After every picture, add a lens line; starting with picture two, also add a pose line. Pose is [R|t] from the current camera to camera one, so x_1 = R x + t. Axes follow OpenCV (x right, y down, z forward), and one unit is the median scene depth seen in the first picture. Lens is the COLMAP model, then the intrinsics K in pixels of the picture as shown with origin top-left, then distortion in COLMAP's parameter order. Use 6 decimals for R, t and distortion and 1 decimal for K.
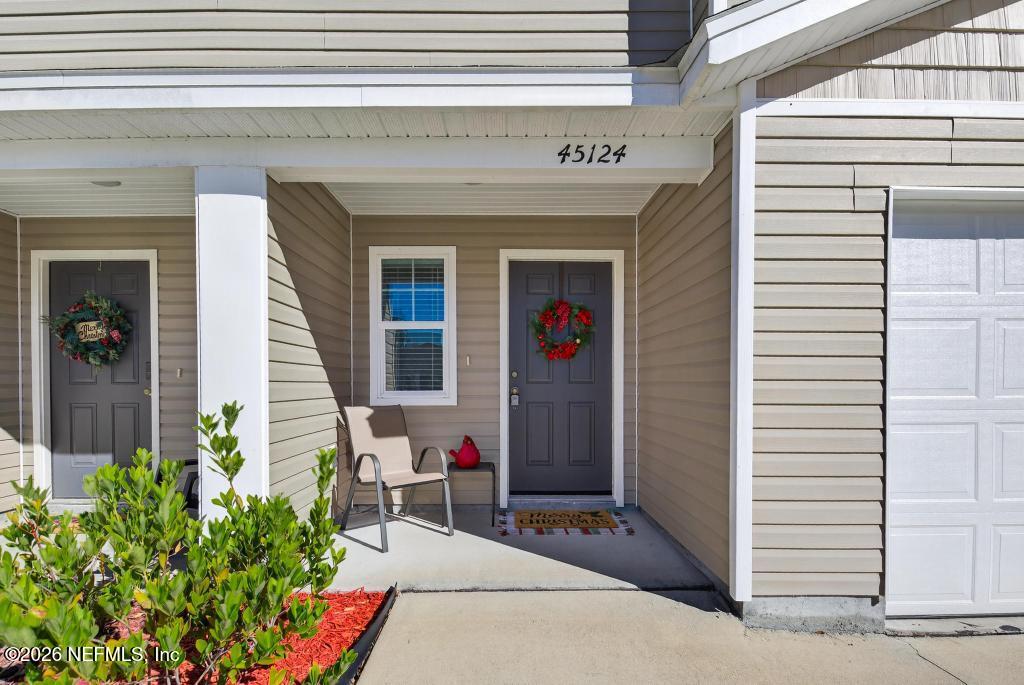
lens RADIAL K [[485.8, 0, 512.3], [0, 485.8, 382.4], [0, 0, 1]] dist [-0.000505, -0.000076]
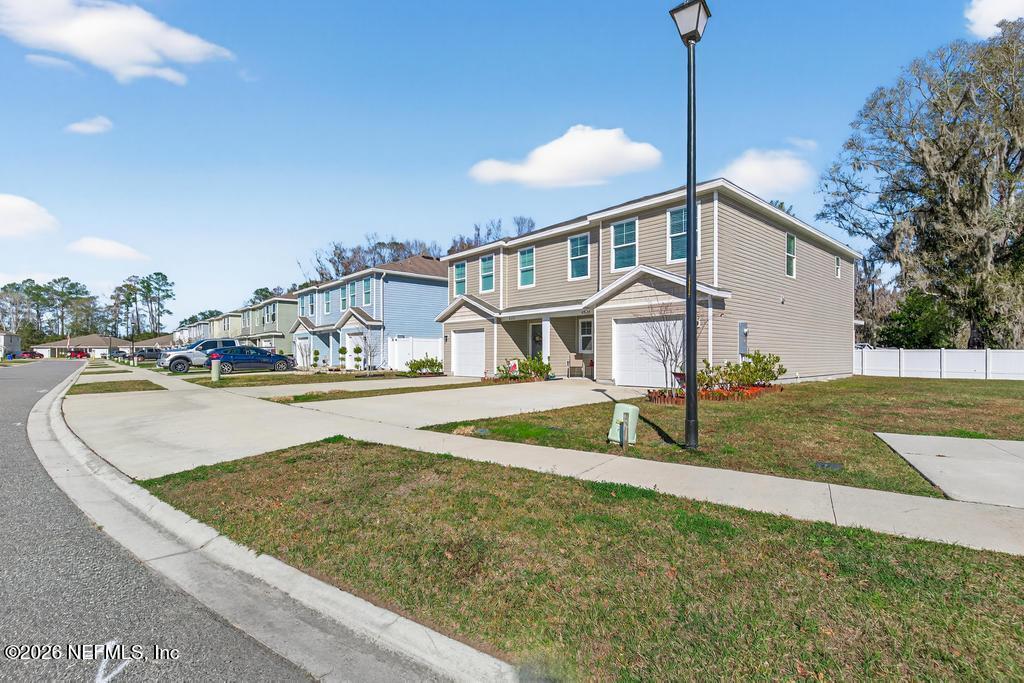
lens RADIAL K [[462.3, 0, 510.4], [0, 462.3, 352.8], [0, 0, 1]] dist [-0.000689, -0.000234]
pose [[0.643881, 0.002399, -0.765121, 2.732203], [-0.003827, 0.999993, -0.000085, 0.047899], [0.765116, 0.002983, 0.643886, -2.405094]]
